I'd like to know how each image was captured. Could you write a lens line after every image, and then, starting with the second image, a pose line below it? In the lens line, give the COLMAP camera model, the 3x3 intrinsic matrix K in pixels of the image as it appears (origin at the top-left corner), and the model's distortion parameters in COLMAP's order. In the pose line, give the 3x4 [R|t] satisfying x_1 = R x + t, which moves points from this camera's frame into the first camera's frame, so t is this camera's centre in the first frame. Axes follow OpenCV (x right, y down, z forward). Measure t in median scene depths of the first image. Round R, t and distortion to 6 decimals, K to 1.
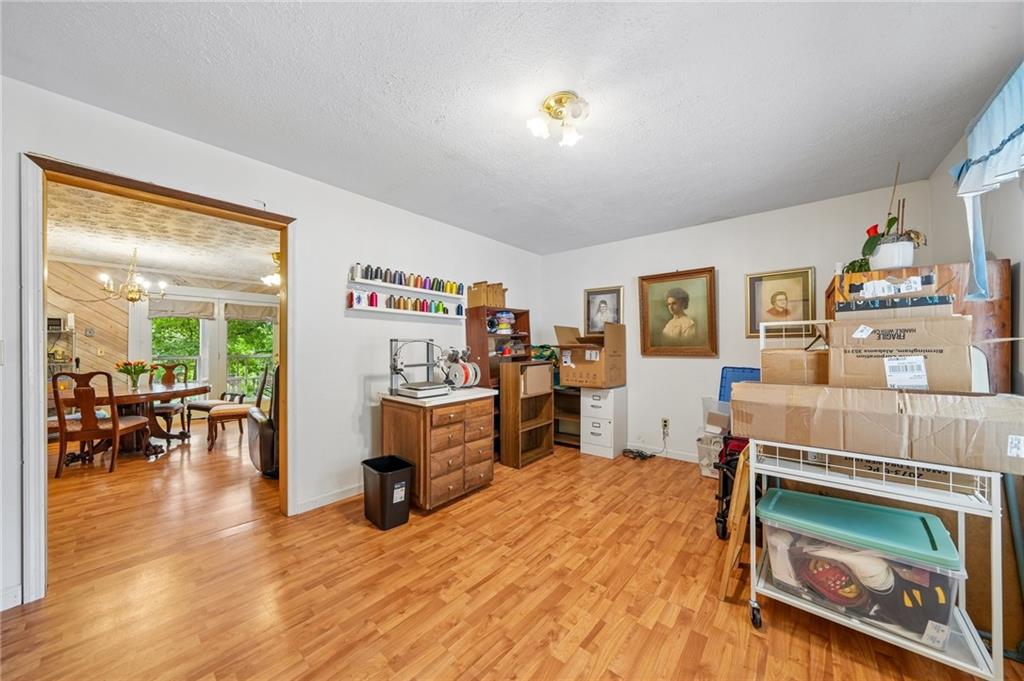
lens RADIAL K [[343.5, 0, 515.0], [0, 343.5, 343.1], [0, 0, 1]] dist [-0.001681, -0.000101]
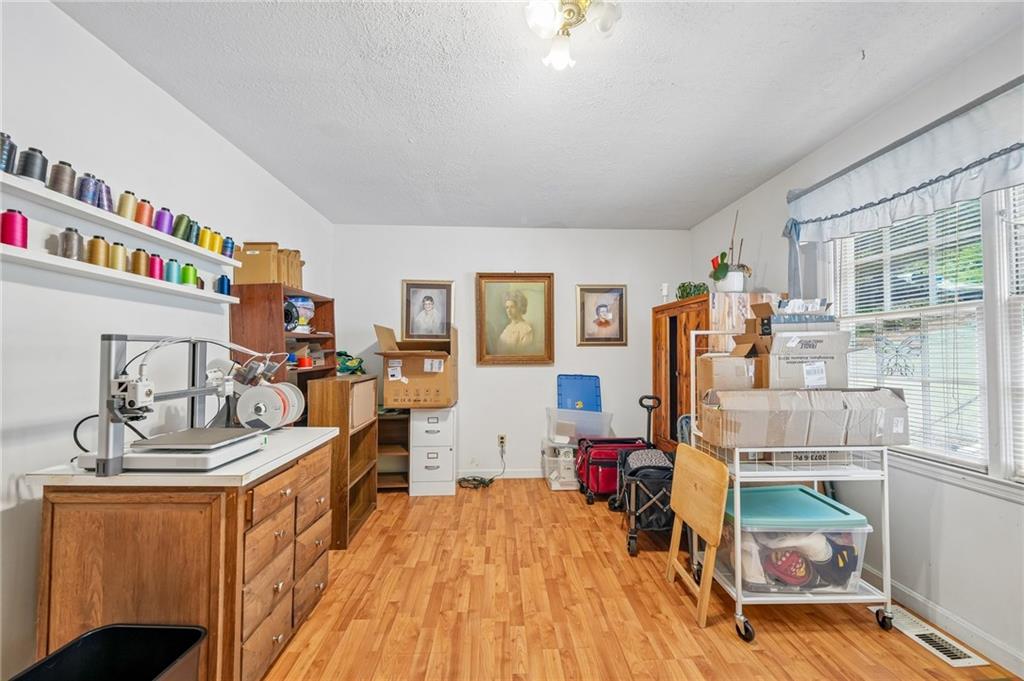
lens RADIAL K [[378.6, 0, 507.2], [0, 378.6, 343.7], [0, 0, 1]] dist [-0.001970, -0.000392]
pose [[0.745904, 0.020835, 0.665727, -0.255421], [-0.008358, 0.999725, -0.021924, 0.004705], [-0.666001, 0.010789, 0.745873, 0.303777]]
